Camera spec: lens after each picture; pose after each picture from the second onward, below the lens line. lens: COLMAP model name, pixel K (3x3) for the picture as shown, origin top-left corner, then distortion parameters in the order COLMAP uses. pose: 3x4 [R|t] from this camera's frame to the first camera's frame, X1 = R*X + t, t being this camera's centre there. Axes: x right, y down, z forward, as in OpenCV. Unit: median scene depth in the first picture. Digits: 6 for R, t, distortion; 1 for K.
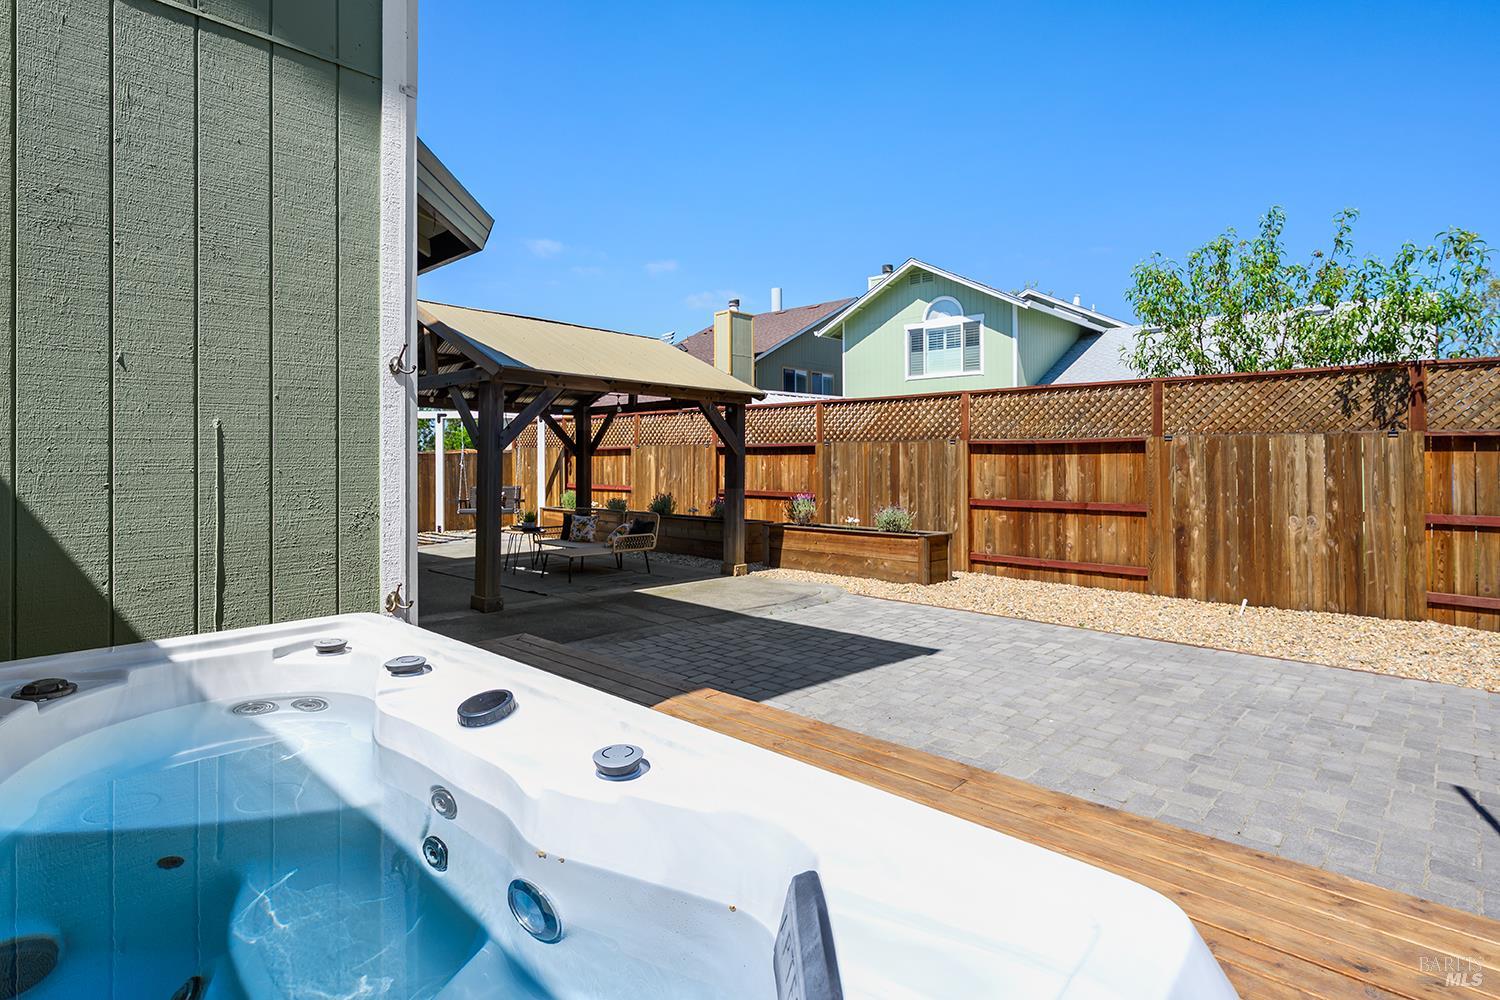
lens RADIAL K [[757.9, 0, 740.3], [0, 757.9, 468.1], [0, 0, 1]] dist [0.015223, 0.000091]
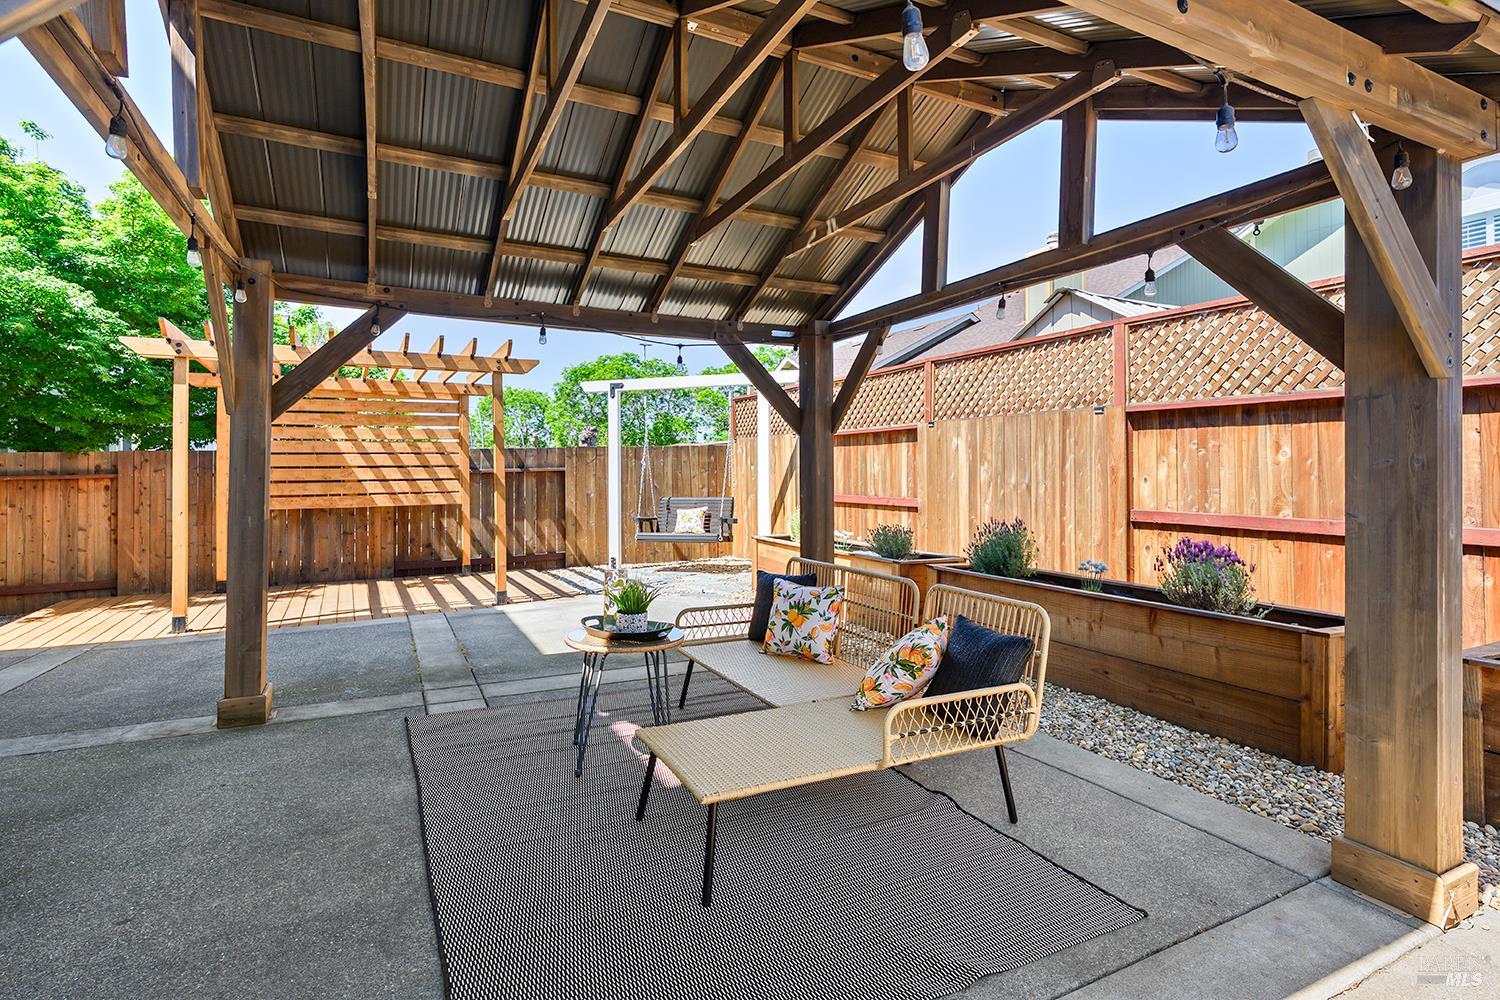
lens RADIAL K [[757.9, 0, 740.3], [0, 757.9, 468.1], [0, 0, 1]] dist [0.015223, 0.000091]
pose [[0.937710, -0.005230, -0.347381, -0.085091], [0.001854, 0.999948, -0.010049, 0.007624], [0.347415, 0.008779, 0.937670, 0.513710]]
